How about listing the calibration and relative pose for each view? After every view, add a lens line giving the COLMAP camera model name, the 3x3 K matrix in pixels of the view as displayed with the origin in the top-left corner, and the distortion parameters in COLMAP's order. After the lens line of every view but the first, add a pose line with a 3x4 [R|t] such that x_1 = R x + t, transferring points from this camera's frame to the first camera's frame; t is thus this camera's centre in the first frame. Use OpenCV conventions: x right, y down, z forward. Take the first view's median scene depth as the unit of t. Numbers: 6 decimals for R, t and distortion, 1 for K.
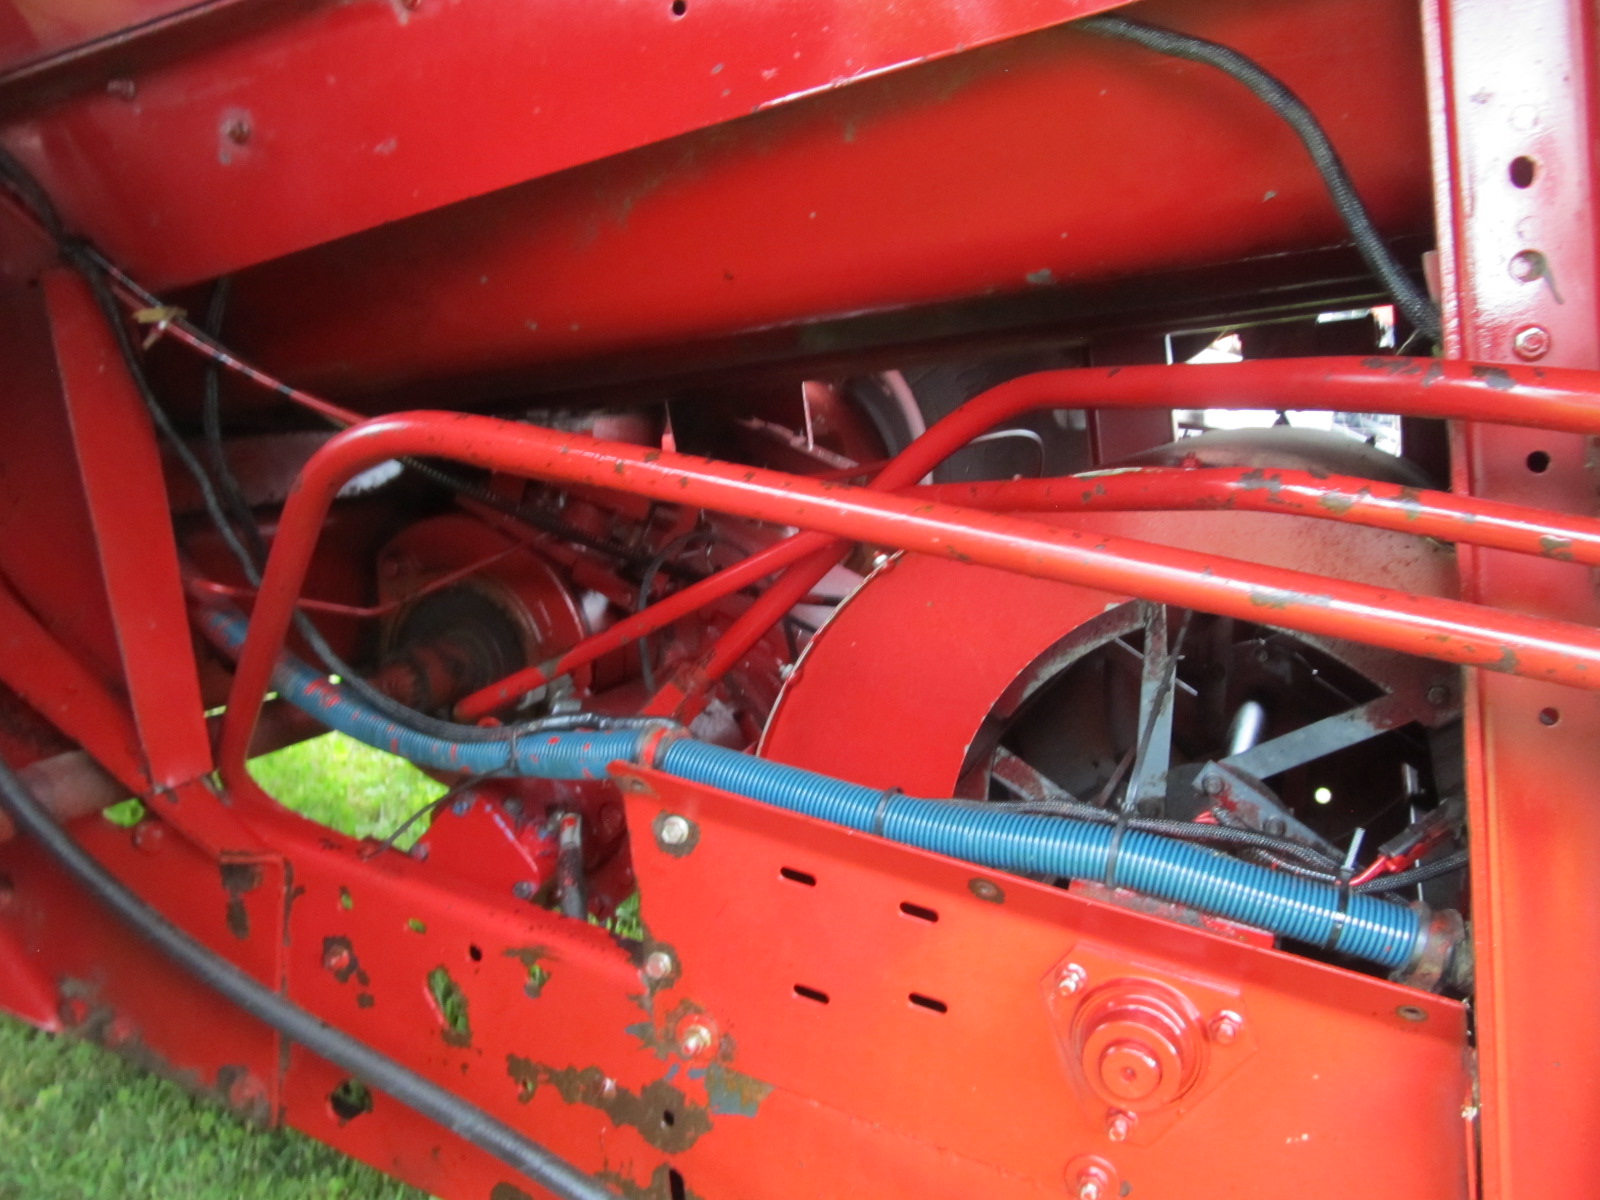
lens RADIAL K [[1326.2, 0, 799.0], [0, 1326.2, 599.0], [0, 0, 1]] dist [-0.051674, 0.010200]
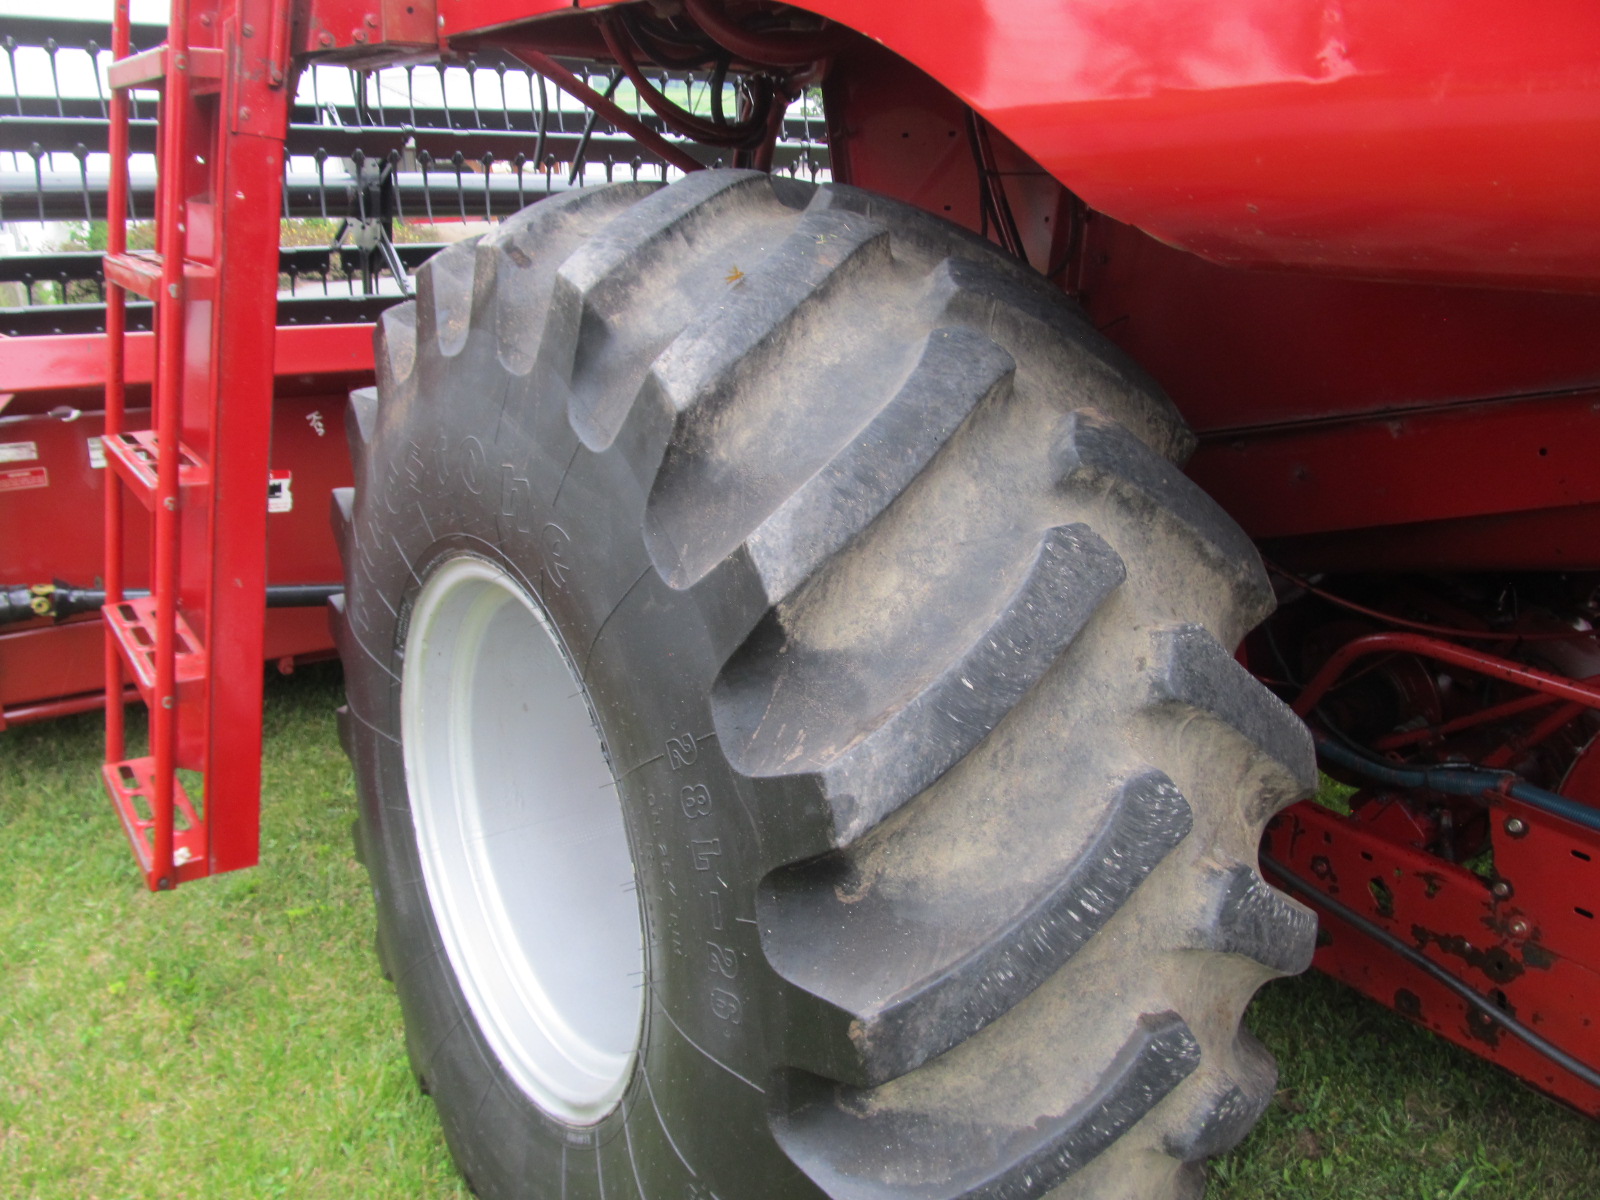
lens RADIAL K [[1326.2, 0, 801.7], [0, 1326.2, 600.3], [0, 0, 1]] dist [-0.051674, 0.010200]
pose [[0.859080, 0.049158, -0.509475, -0.027432], [-0.032849, 0.998621, 0.040963, -0.213840], [0.510786, -0.018455, 0.859510, -1.256285]]
